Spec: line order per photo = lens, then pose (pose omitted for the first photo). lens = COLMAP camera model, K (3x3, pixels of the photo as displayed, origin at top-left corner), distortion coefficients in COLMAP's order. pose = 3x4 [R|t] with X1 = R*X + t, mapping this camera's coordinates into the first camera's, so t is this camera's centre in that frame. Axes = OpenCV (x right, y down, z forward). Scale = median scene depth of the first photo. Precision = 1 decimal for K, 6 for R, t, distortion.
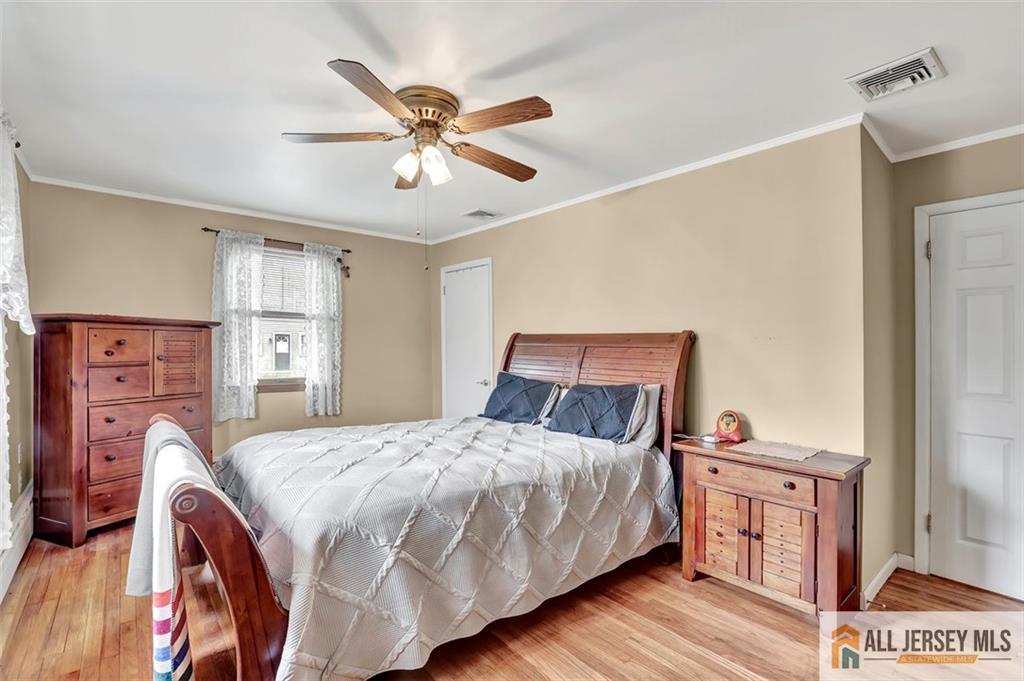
lens RADIAL K [[468.8, 0, 505.9], [0, 468.8, 337.0], [0, 0, 1]] dist [-0.024156, 0.000721]
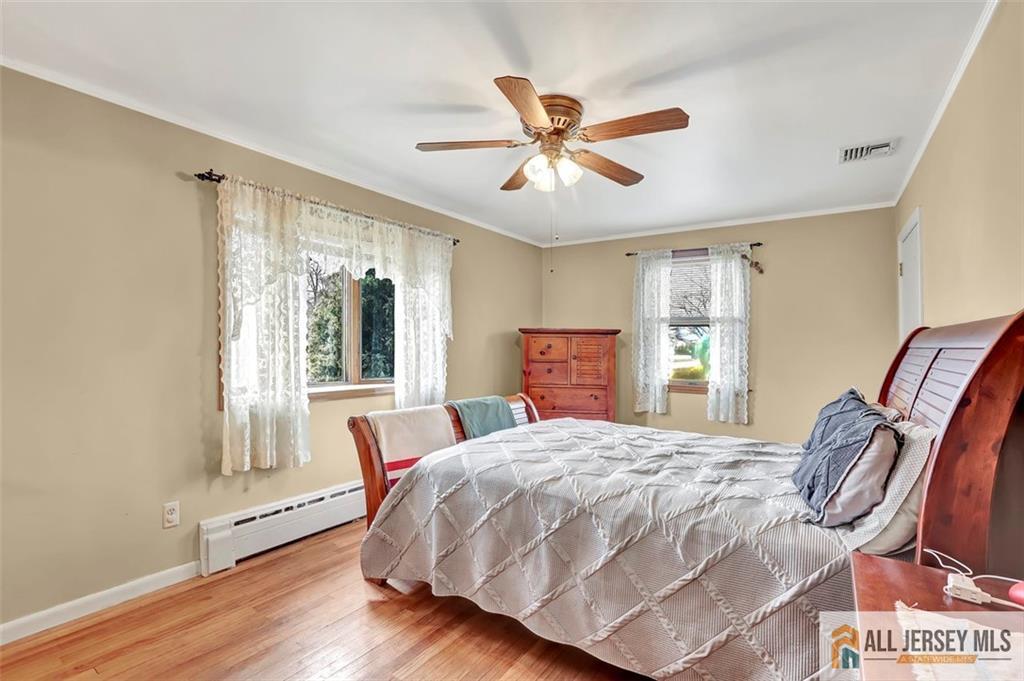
lens RADIAL K [[468.8, 0, 512.6], [0, 468.8, 344.6], [0, 0, 1]] dist [-0.024156, 0.000721]
pose [[0.276825, -0.010883, -0.960859, 0.559296], [0.010045, 0.999914, -0.008431, 0.017024], [0.960868, -0.007318, 0.276910, 0.431415]]
